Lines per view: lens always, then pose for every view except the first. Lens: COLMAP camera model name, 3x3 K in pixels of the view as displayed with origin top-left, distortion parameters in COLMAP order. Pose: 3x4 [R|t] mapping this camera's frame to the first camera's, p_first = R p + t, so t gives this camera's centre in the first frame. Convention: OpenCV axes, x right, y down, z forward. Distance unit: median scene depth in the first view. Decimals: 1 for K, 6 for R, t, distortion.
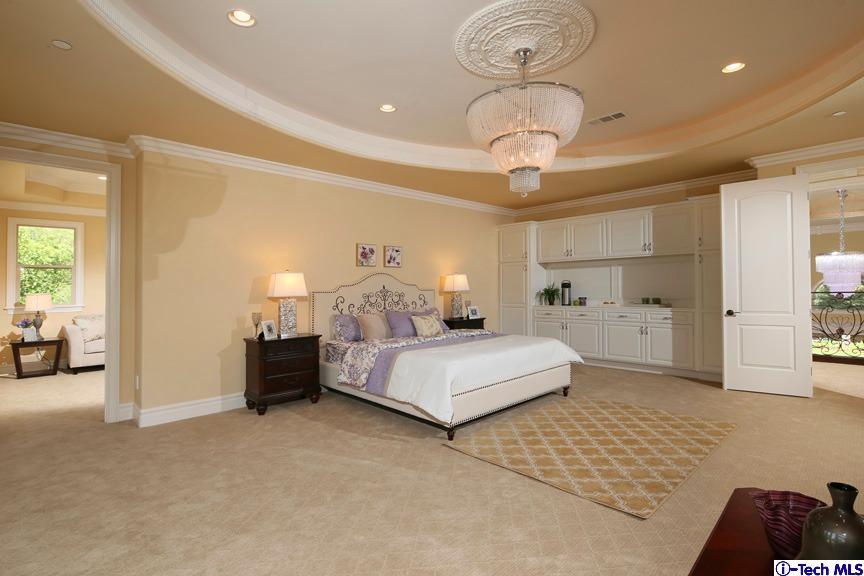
lens RADIAL K [[418.7, 0, 431.2], [0, 418.7, 285.6], [0, 0, 1]] dist [-0.003839, -0.000033]
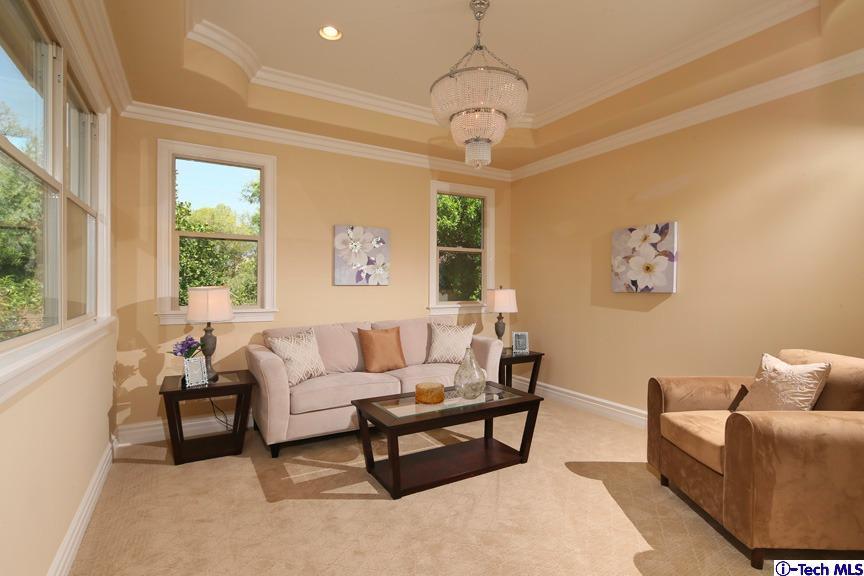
lens RADIAL K [[418.7, 0, 432.4], [0, 418.7, 287.4], [0, 0, 1]] dist [-0.003839, -0.000033]
pose [[0.971033, 0.008771, -0.238782, -0.559987], [-0.003630, 0.999752, 0.021958, 0.007433], [0.238916, -0.020455, 0.970825, 0.575926]]
